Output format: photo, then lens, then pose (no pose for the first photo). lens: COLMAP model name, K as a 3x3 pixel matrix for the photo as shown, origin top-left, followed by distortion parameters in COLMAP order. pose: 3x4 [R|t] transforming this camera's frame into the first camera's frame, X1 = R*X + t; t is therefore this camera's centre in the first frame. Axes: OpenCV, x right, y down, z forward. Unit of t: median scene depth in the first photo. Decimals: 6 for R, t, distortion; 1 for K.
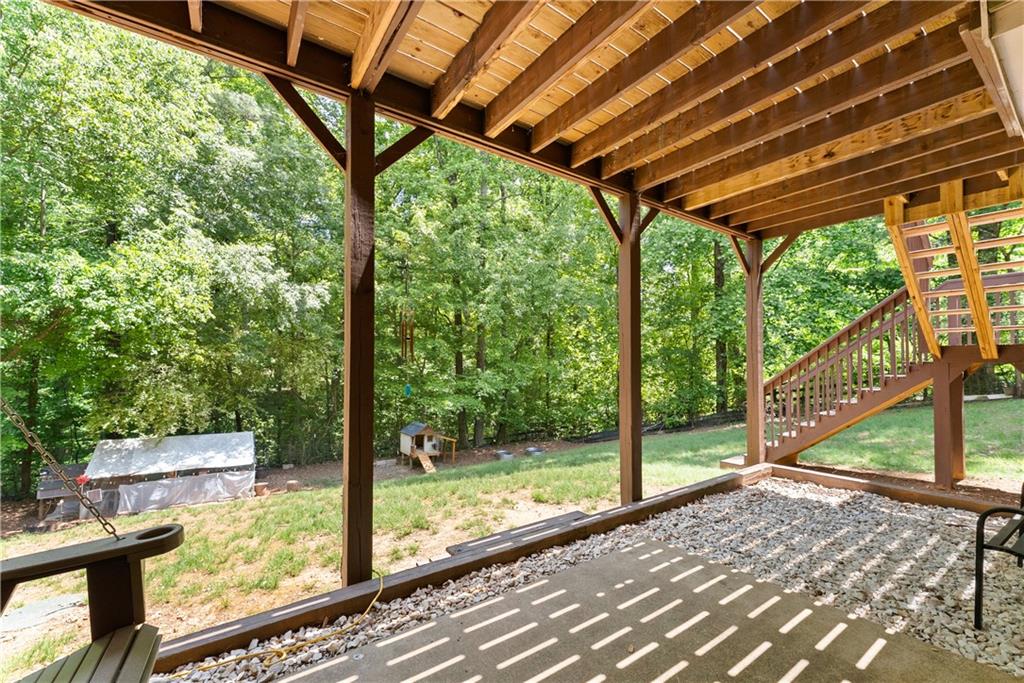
lens RADIAL K [[415.2, 0, 517.0], [0, 415.2, 340.4], [0, 0, 1]] dist [0.000088, 0.000010]
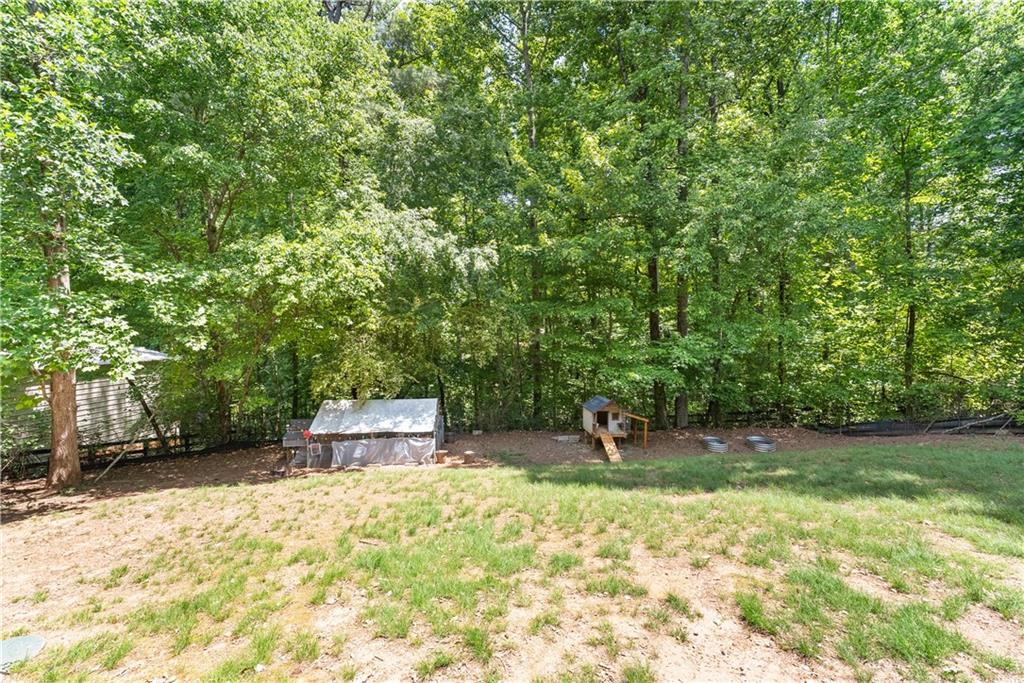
lens RADIAL K [[415.2, 0, 517.0], [0, 415.2, 340.4], [0, 0, 1]] dist [0.000088, 0.000010]
pose [[0.880323, -0.010423, -0.474260, 0.016814], [0.050235, 0.996185, 0.071352, 0.014281], [0.471707, -0.086637, 0.877489, 0.194297]]
